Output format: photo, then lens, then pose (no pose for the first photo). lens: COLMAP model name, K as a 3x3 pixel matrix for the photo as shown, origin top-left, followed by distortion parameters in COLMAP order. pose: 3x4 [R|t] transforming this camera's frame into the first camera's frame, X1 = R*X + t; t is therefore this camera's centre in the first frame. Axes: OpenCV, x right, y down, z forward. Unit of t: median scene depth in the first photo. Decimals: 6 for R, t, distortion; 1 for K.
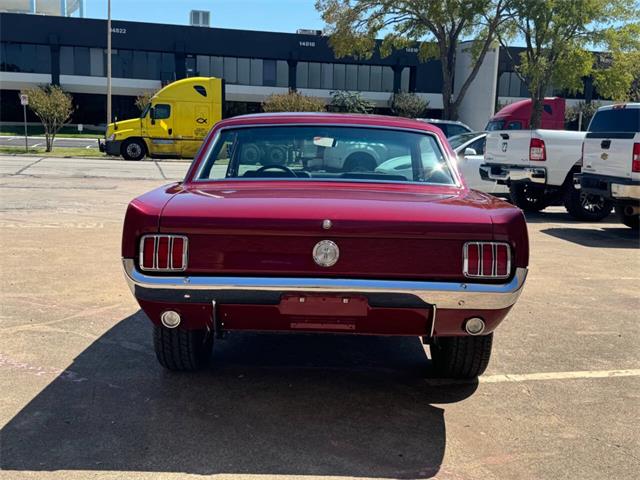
lens RADIAL K [[741.8, 0, 320.0], [0, 741.8, 240.0], [0, 0, 1]] dist [0.096923, -0.041465]
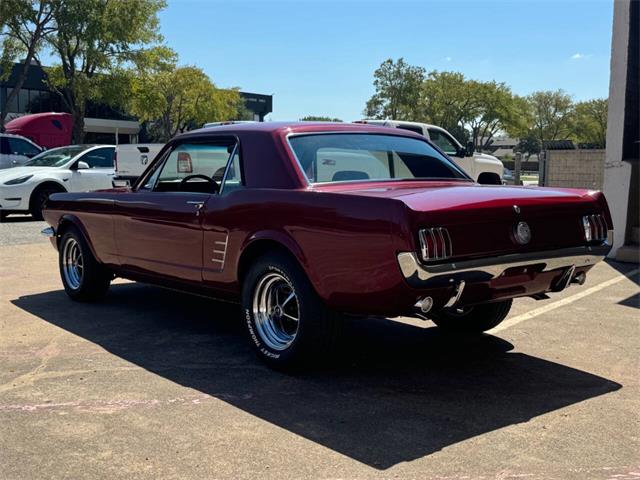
lens RADIAL K [[741.8, 0, 320.0], [0, 741.8, 240.0], [0, 0, 1]] dist [0.096923, -0.041465]
pose [[0.755954, -0.077291, 0.650045, -0.330513], [0.091686, 0.995718, 0.011769, -0.005458], [-0.648172, 0.050703, 0.759804, 0.082784]]
